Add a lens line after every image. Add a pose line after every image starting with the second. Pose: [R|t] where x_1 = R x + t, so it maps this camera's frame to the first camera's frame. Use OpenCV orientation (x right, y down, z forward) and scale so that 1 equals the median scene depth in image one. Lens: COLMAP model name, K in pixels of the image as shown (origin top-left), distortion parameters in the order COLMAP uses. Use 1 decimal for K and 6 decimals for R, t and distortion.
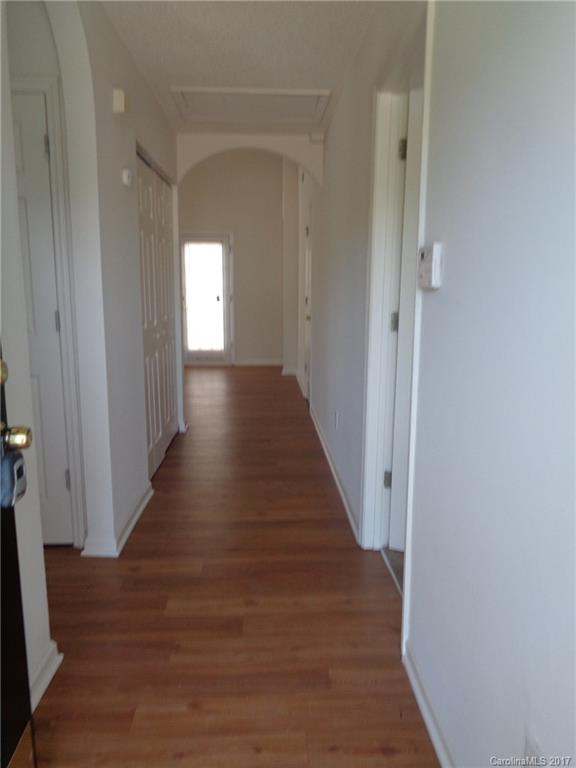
lens RADIAL K [[564.8, 0, 288.0], [0, 564.8, 384.0], [0, 0, 1]] dist [-0.011887, 0.006392]
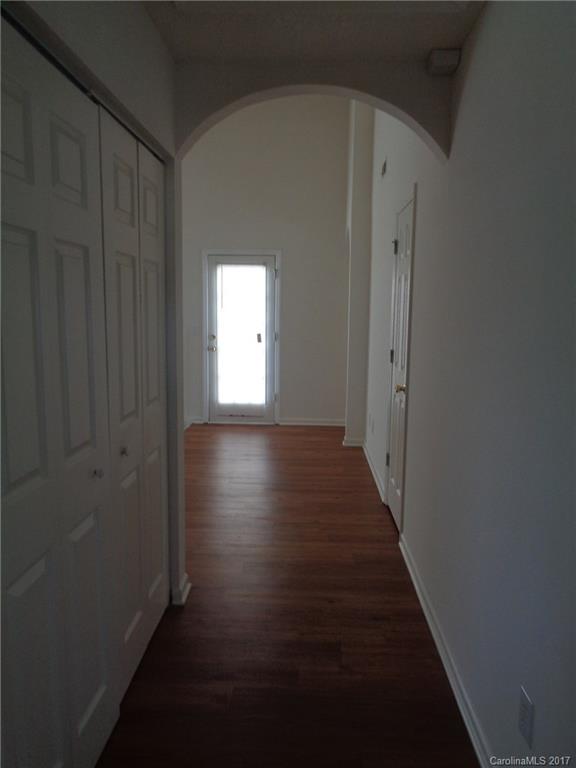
lens RADIAL K [[564.8, 0, 288.0], [0, 564.8, 384.0], [0, 0, 1]] dist [-0.011887, 0.006392]
pose [[0.996895, 0.013960, -0.077500, -0.025424], [-0.016570, 0.999314, -0.033134, -0.065046], [0.076984, 0.034316, 0.996442, 0.248811]]
